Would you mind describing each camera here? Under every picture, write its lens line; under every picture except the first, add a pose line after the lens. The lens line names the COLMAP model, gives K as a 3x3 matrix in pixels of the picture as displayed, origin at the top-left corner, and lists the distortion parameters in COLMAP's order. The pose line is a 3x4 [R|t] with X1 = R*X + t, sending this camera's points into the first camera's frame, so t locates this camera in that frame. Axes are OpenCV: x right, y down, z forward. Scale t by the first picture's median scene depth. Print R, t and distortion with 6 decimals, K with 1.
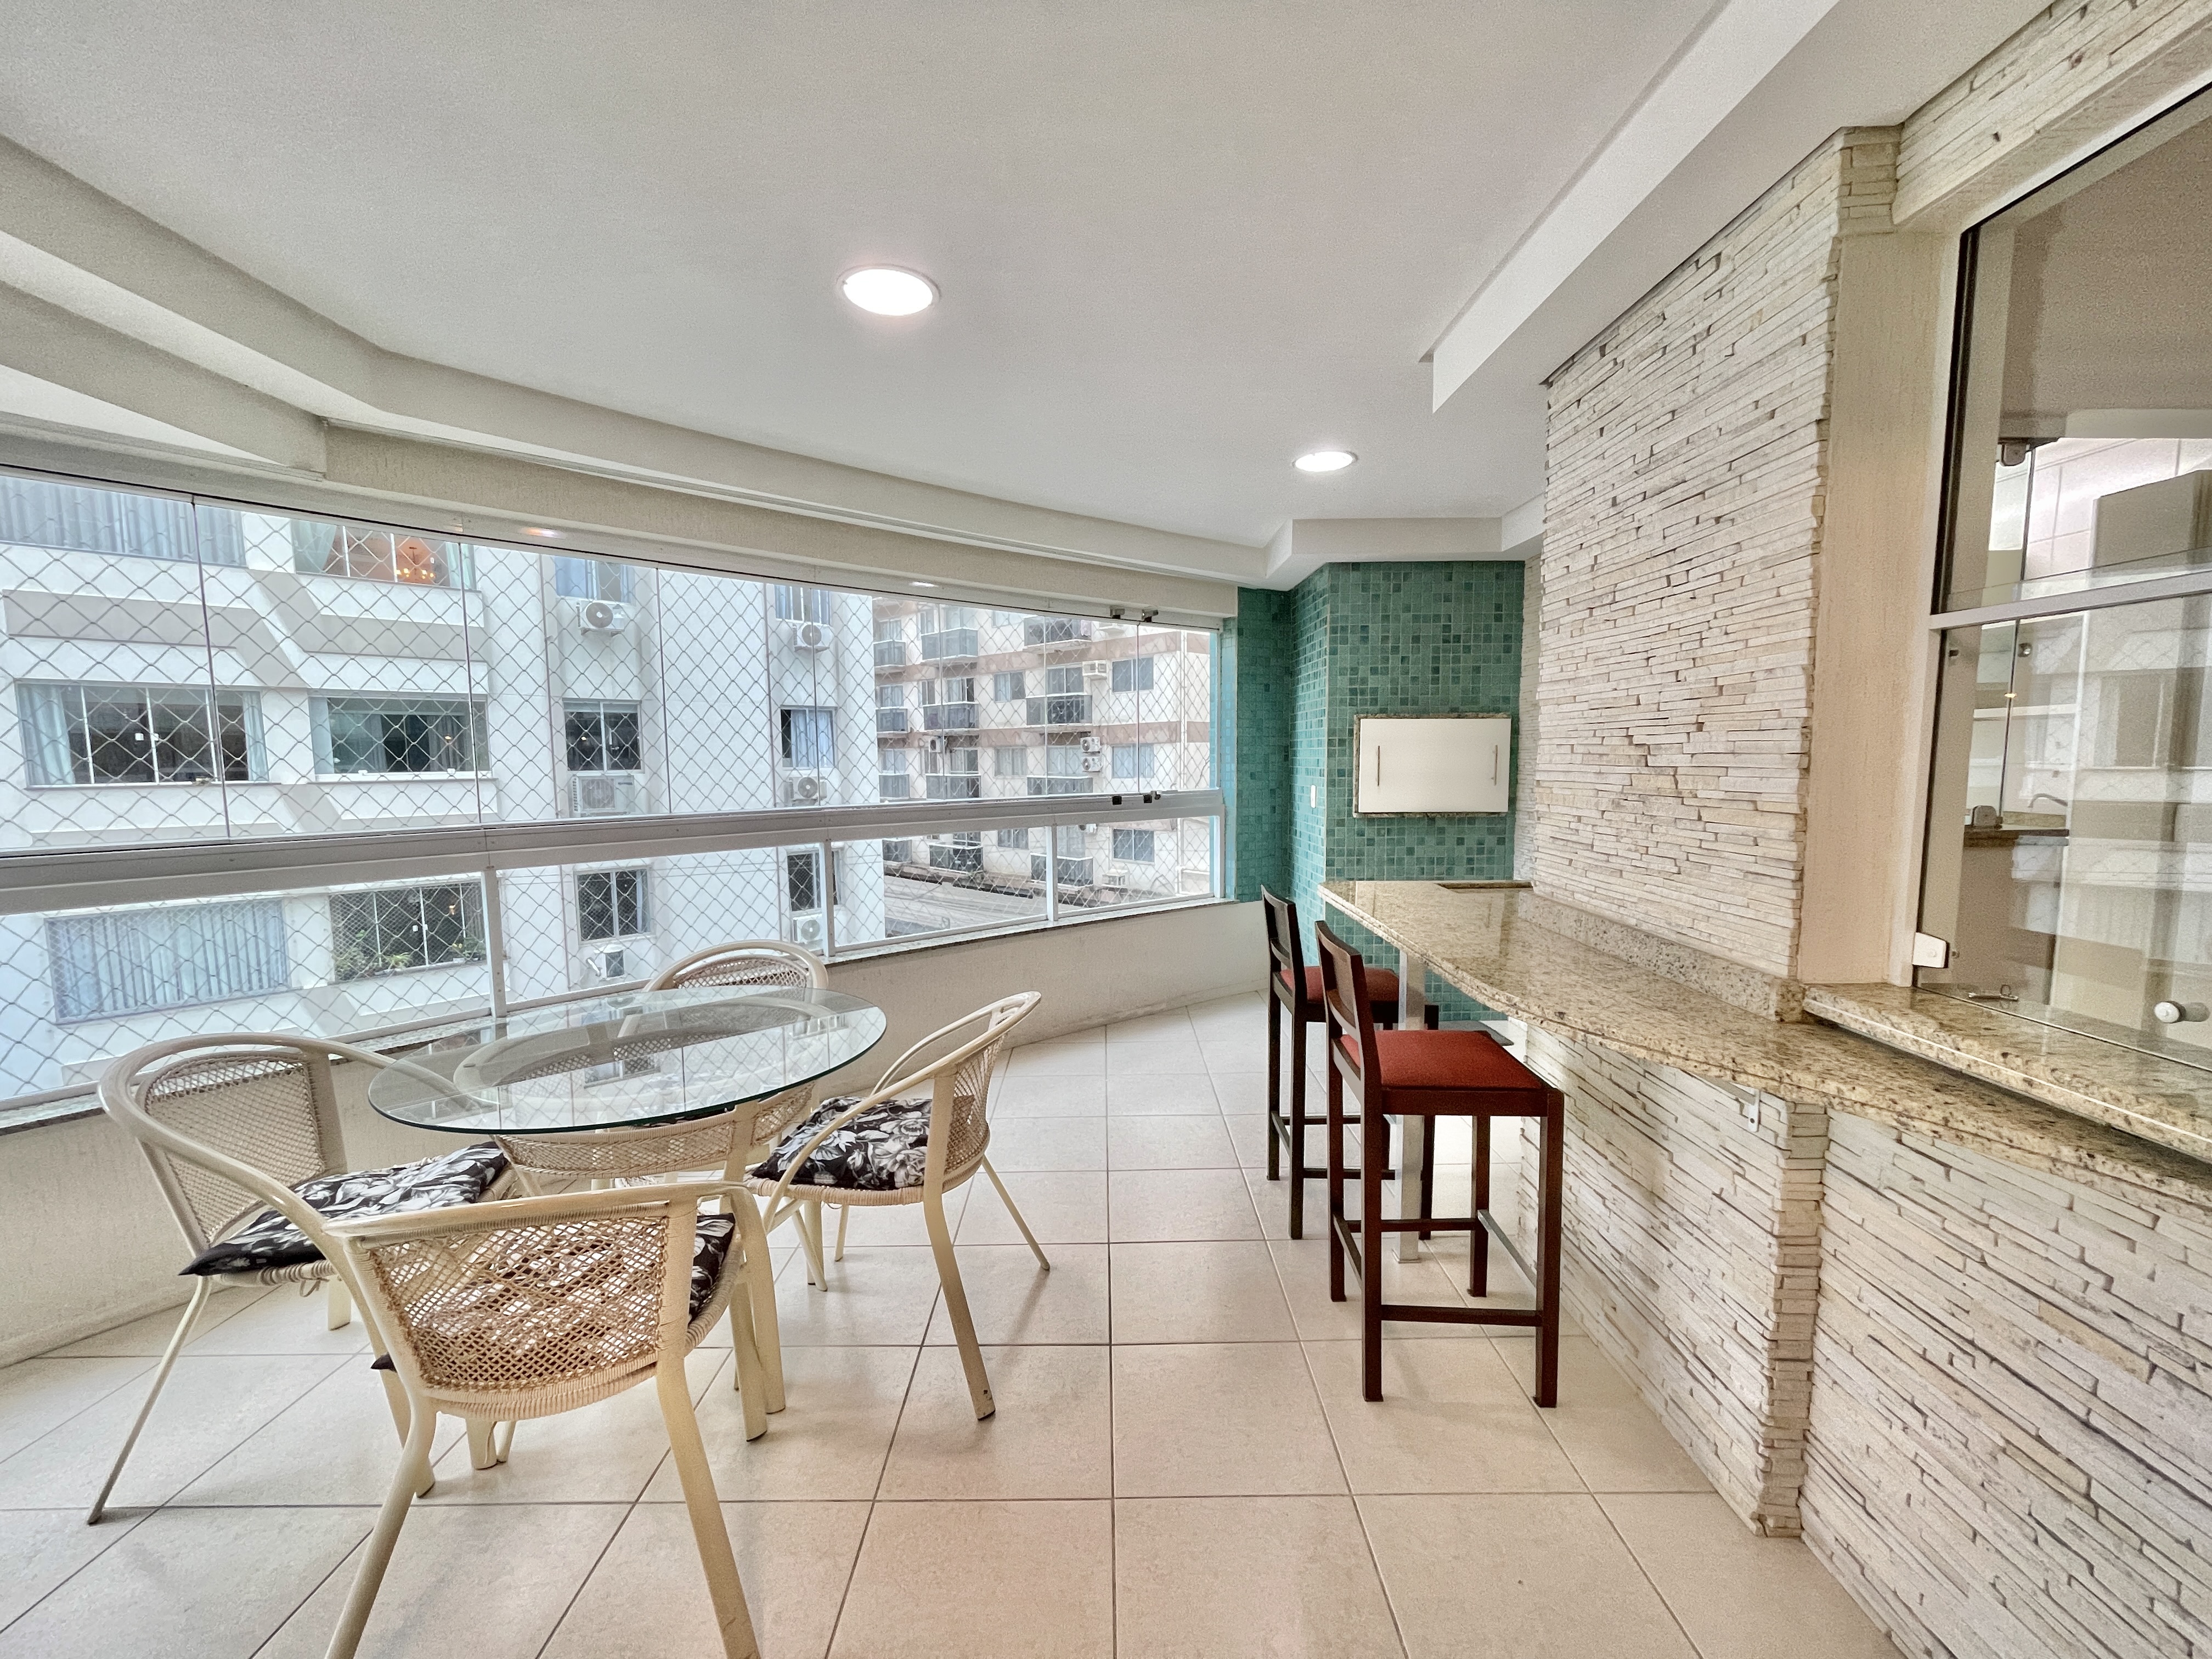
lens RADIAL K [[886.9, 0, 1089.6], [0, 886.9, 838.5], [0, 0, 1]] dist [0.001301, 0.000099]
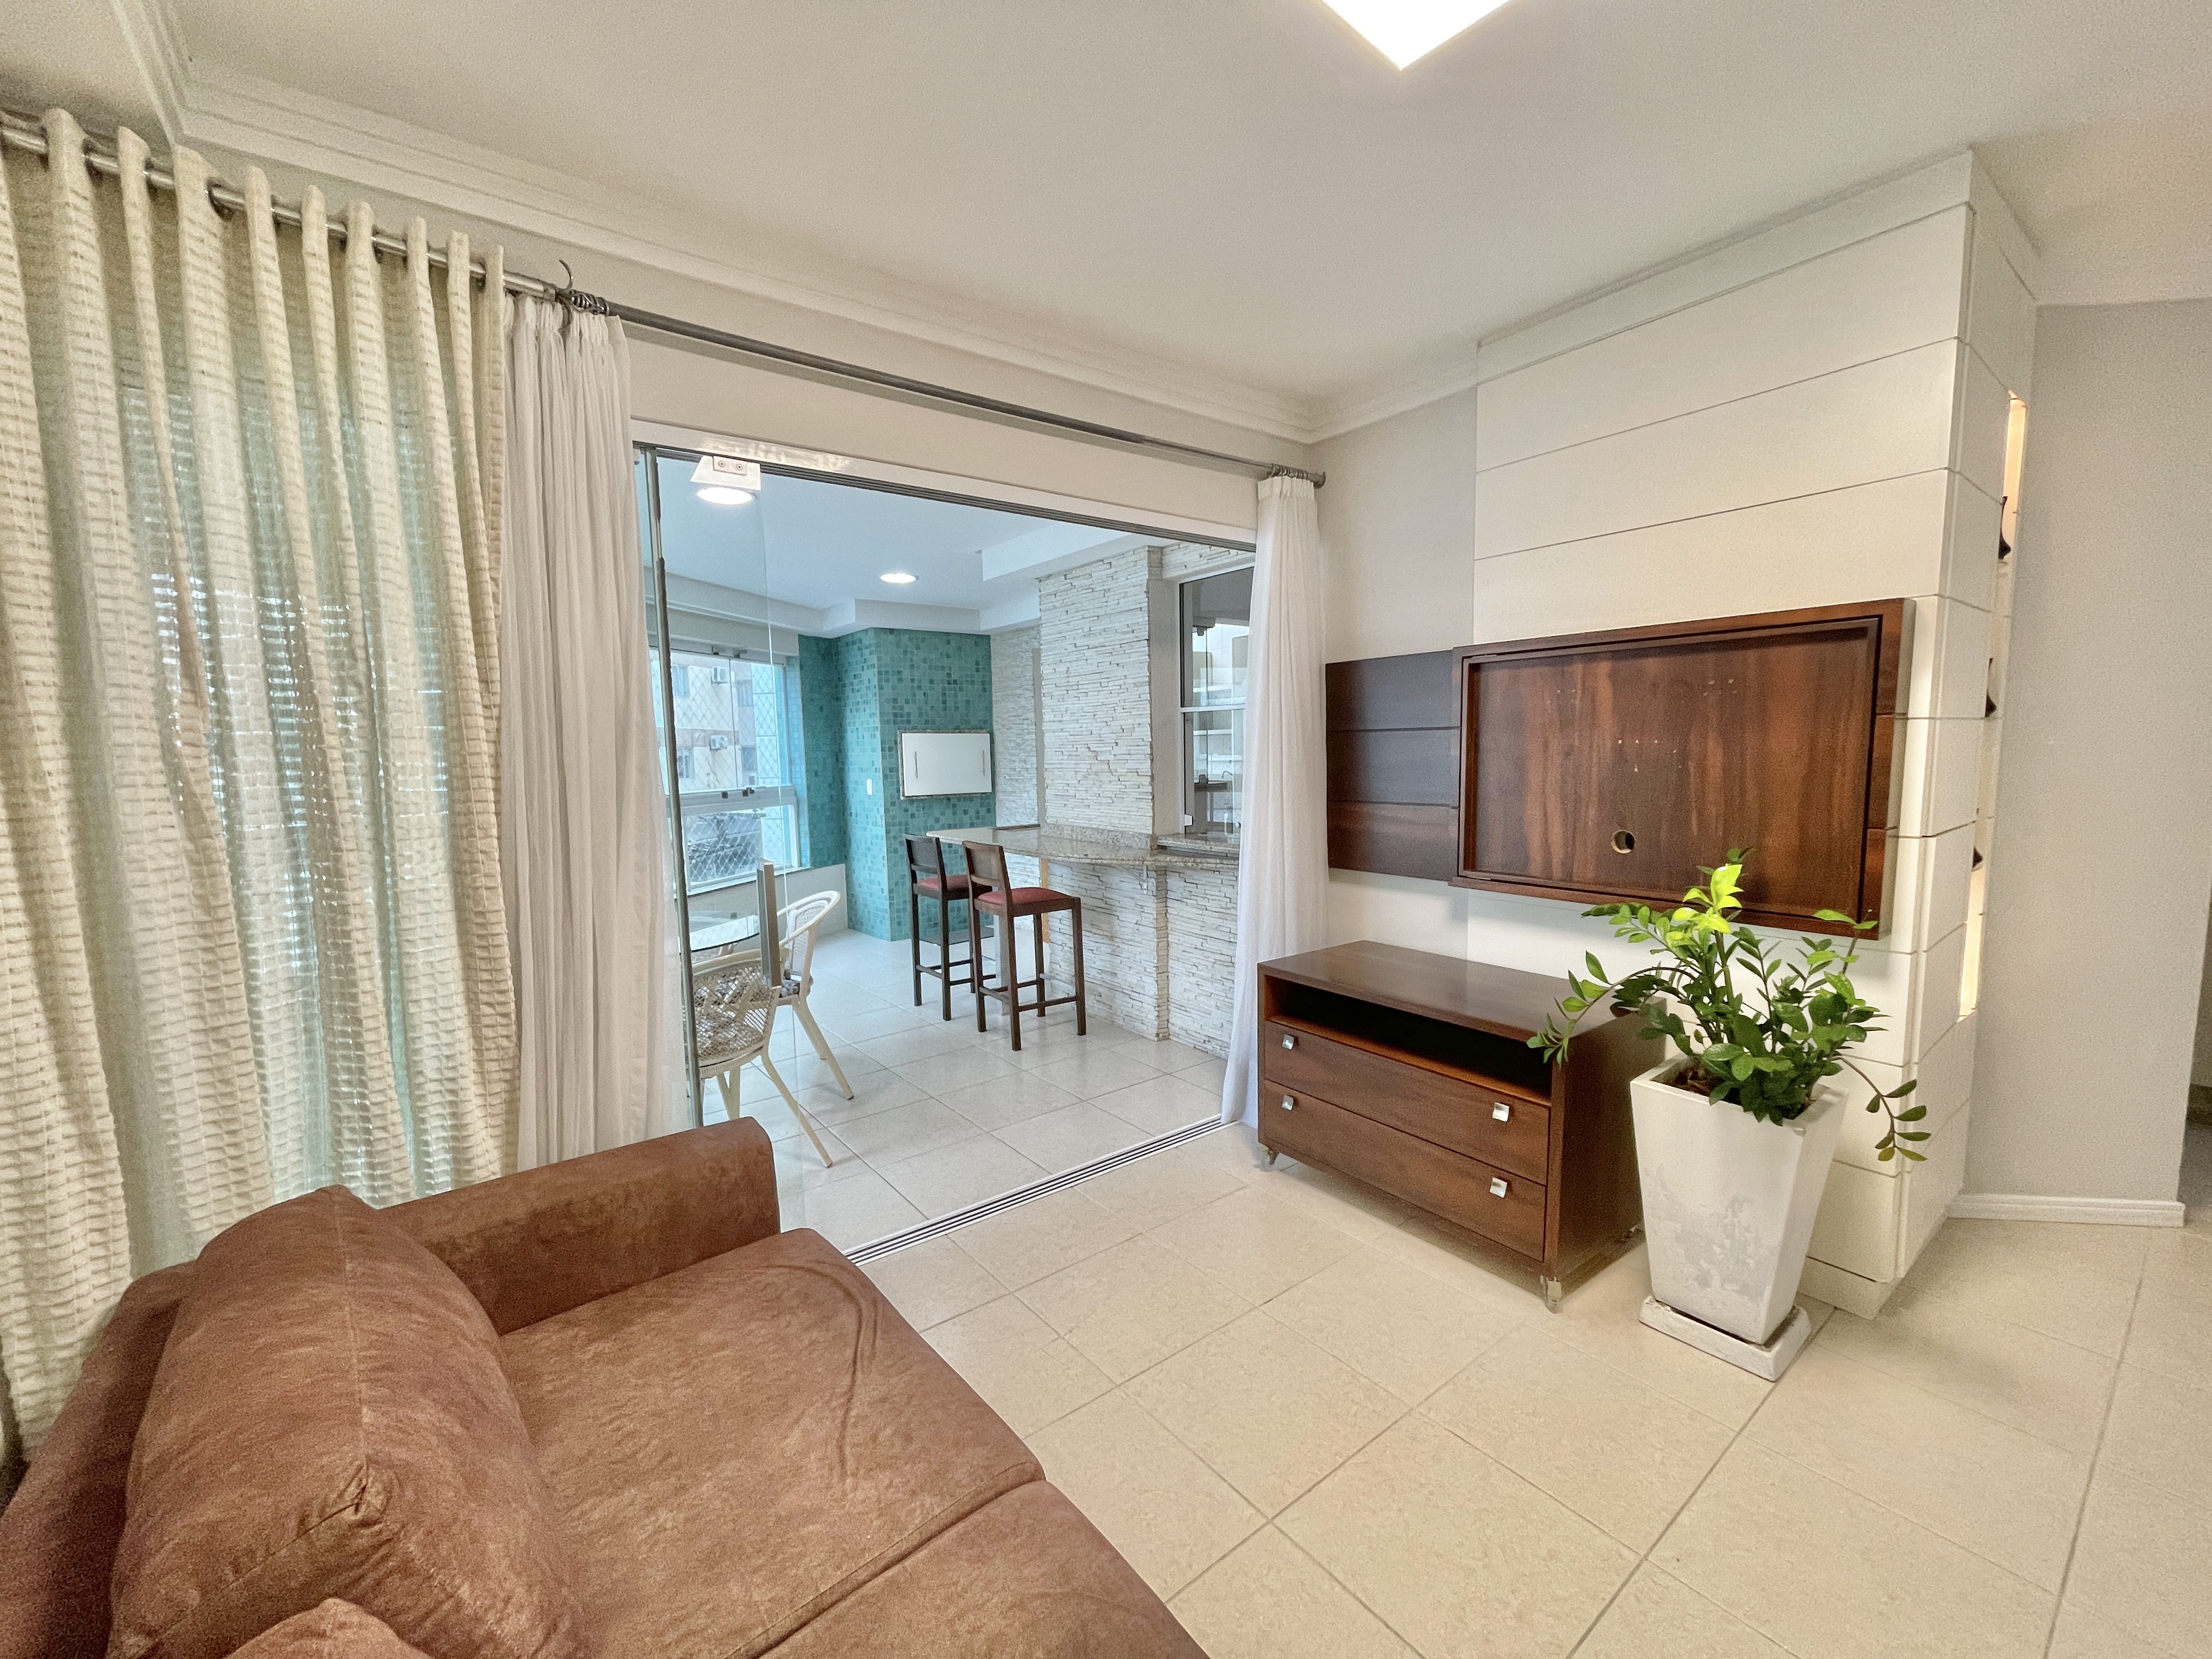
lens RADIAL K [[886.9, 0, 1069.9], [0, 886.9, 836.0], [0, 0, 1]] dist [0.001301, 0.000099]
pose [[0.808714, -0.067878, 0.584272, -0.347227], [0.071495, 0.997298, 0.016903, 0.031855], [-0.583841, 0.028103, 0.811382, -0.367281]]
